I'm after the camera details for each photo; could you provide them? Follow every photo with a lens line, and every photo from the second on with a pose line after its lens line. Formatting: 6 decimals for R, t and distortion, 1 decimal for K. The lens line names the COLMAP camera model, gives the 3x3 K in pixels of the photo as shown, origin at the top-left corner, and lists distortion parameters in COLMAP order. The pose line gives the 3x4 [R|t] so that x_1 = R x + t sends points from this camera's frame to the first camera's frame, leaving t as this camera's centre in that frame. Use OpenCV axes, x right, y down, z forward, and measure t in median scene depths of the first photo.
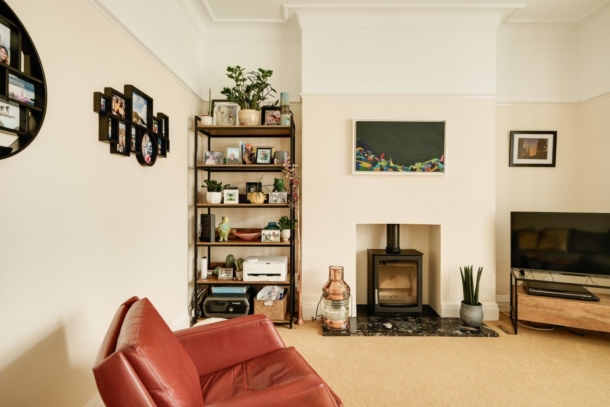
lens RADIAL K [[341.7, 0, 304.8], [0, 341.7, 192.3], [0, 0, 1]] dist [-0.000181, 0.000860]
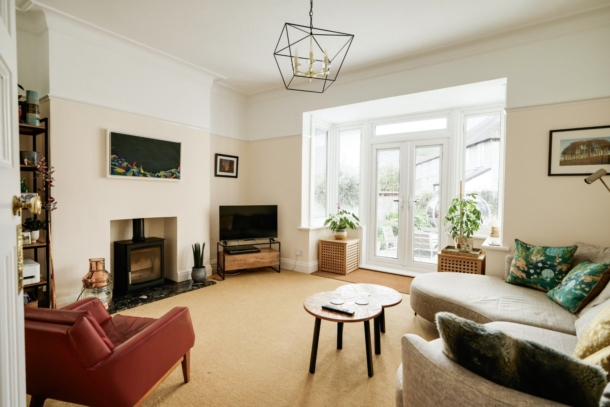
lens RADIAL K [[341.7, 0, 304.8], [0, 341.7, 192.3], [0, 0, 1]] dist [-0.000181, 0.000860]
pose [[0.561094, 0.000024, 0.827752, -0.462990], [-0.016329, 0.999806, 0.011040, -0.028241], [-0.827591, -0.019711, 0.560986, -0.209653]]
